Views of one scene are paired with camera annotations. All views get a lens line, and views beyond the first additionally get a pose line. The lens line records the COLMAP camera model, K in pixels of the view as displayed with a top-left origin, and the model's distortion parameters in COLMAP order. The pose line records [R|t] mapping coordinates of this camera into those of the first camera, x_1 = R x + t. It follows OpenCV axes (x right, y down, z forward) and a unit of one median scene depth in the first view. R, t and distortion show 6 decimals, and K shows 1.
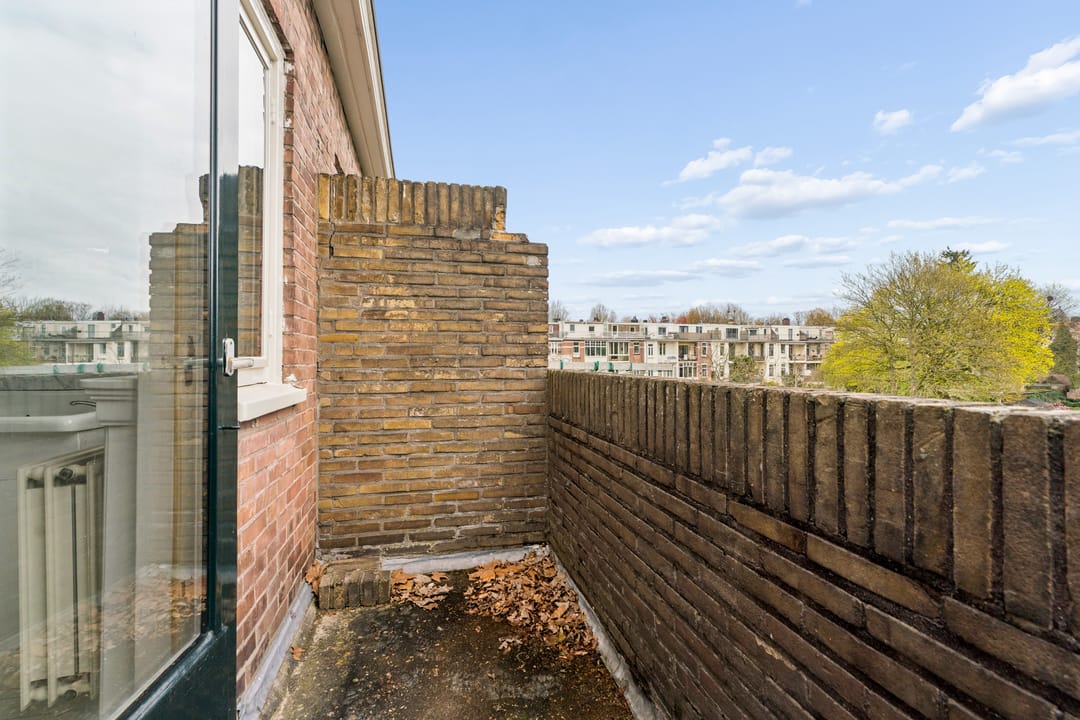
lens RADIAL K [[494.5, 0, 540.7], [0, 494.5, 363.1], [0, 0, 1]] dist [0.000872, 0.000240]
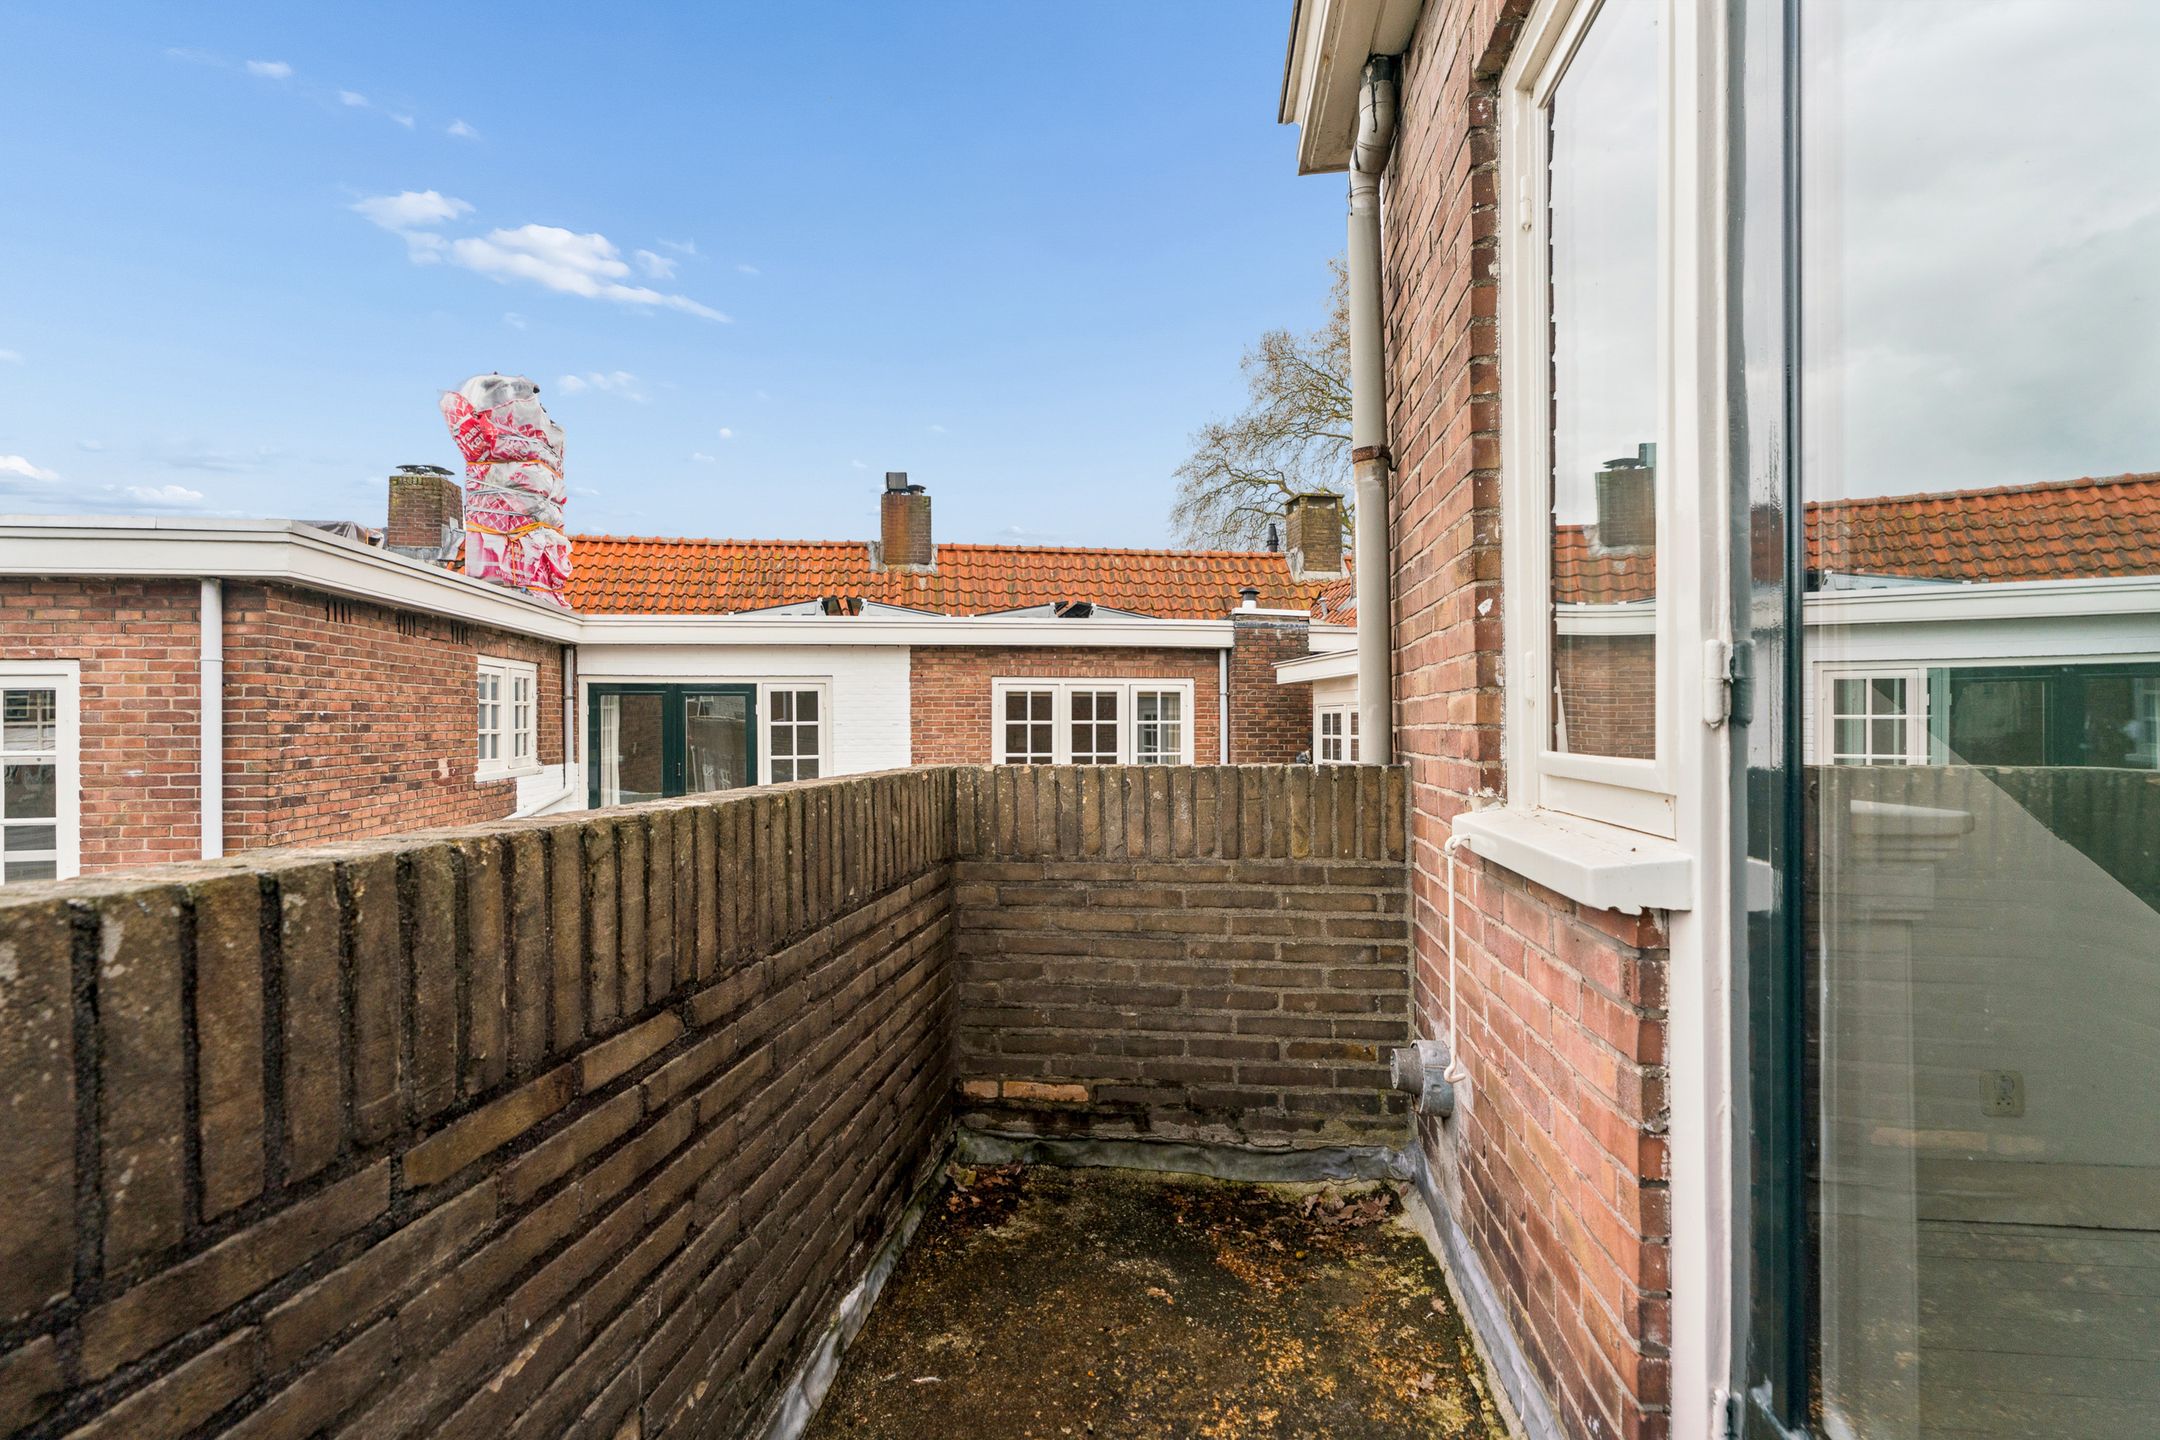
lens RADIAL K [[989.1, 0, 1081.5], [0, 989.1, 726.1], [0, 0, 1]] dist [0.000872, 0.000240]
pose [[-0.933715, -0.002376, 0.358010, -0.396329], [0.000845, 0.999961, 0.008841, -0.057256], [-0.358017, 0.008557, -0.933676, 1.662620]]
